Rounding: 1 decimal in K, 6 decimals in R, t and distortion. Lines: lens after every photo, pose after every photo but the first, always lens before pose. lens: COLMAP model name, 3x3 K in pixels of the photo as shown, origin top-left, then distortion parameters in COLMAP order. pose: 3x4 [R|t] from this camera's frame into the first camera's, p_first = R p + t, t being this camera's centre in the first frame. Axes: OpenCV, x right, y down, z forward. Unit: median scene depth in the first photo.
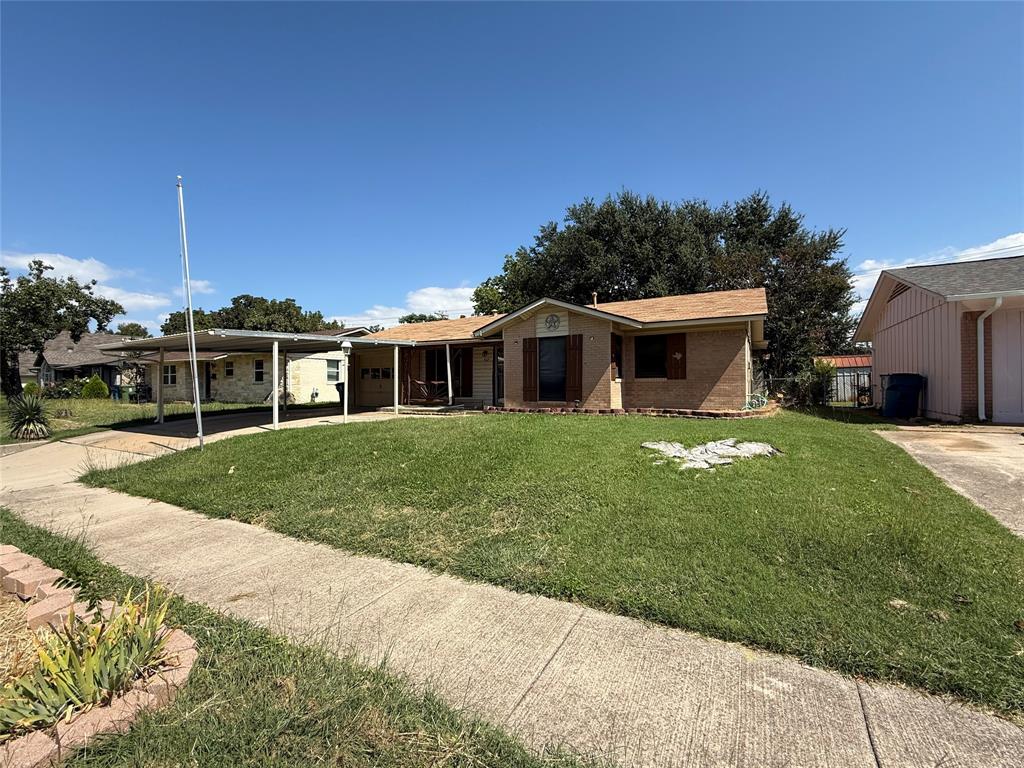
lens RADIAL K [[425.2, 0, 516.9], [0, 425.2, 395.0], [0, 0, 1]] dist [-0.002749, -0.000018]
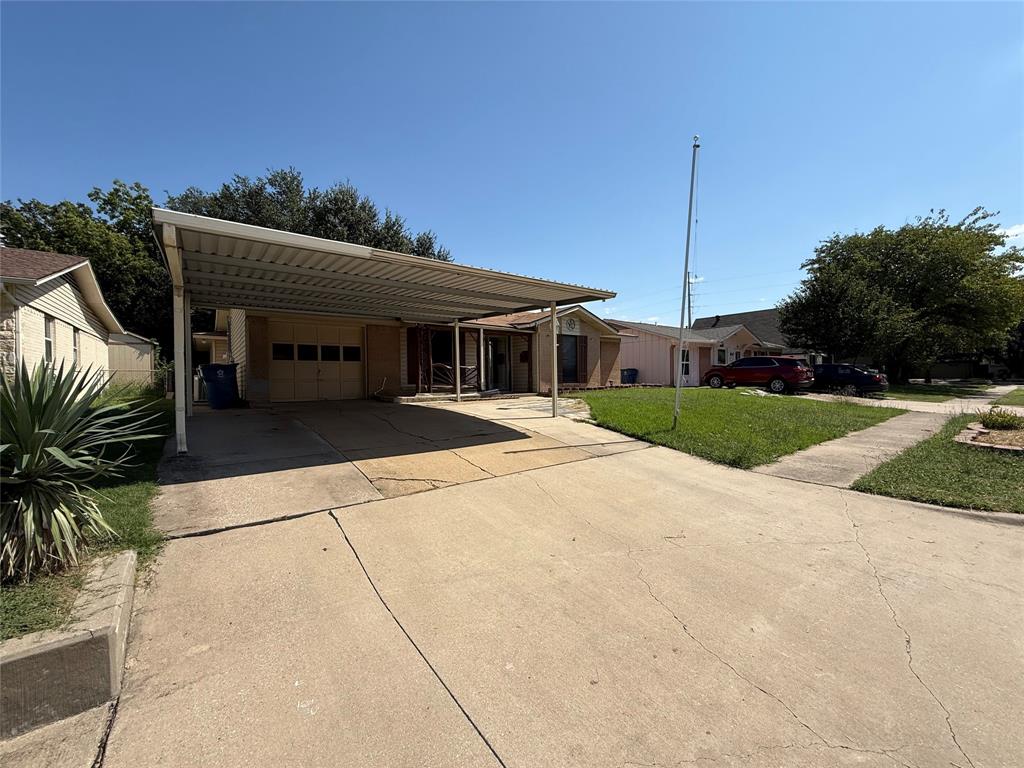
lens RADIAL K [[405.3, 0, 512.0], [0, 405.3, 384.0], [0, 0, 1]] dist [-0.005937, 0.000045]
pose [[0.398872, -0.009007, 0.916962, -0.998837], [0.029673, 0.999555, -0.003089, 0.014108], [-0.916526, 0.028441, 0.398962, 0.565688]]
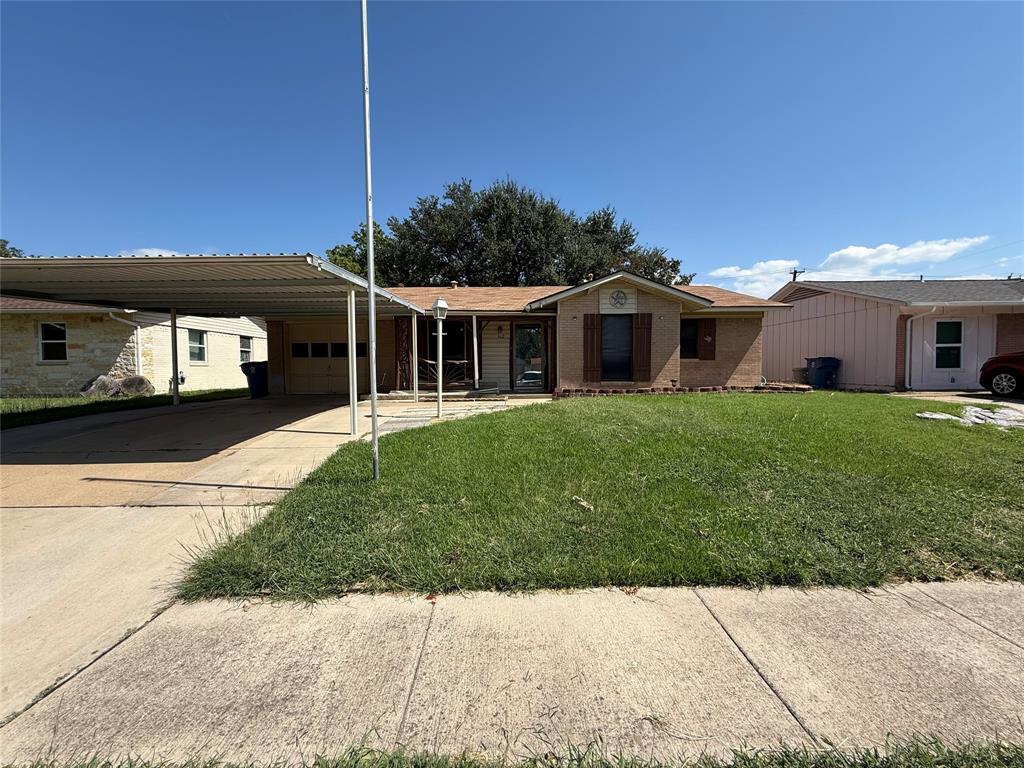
lens RADIAL K [[405.3, 0, 512.0], [0, 405.3, 384.0], [0, 0, 1]] dist [-0.005937, 0.000045]
pose [[0.870089, -0.018043, 0.492564, -0.490830], [0.012601, 0.999817, 0.014365, 0.003683], [-0.492733, -0.006292, 0.870158, 0.277011]]
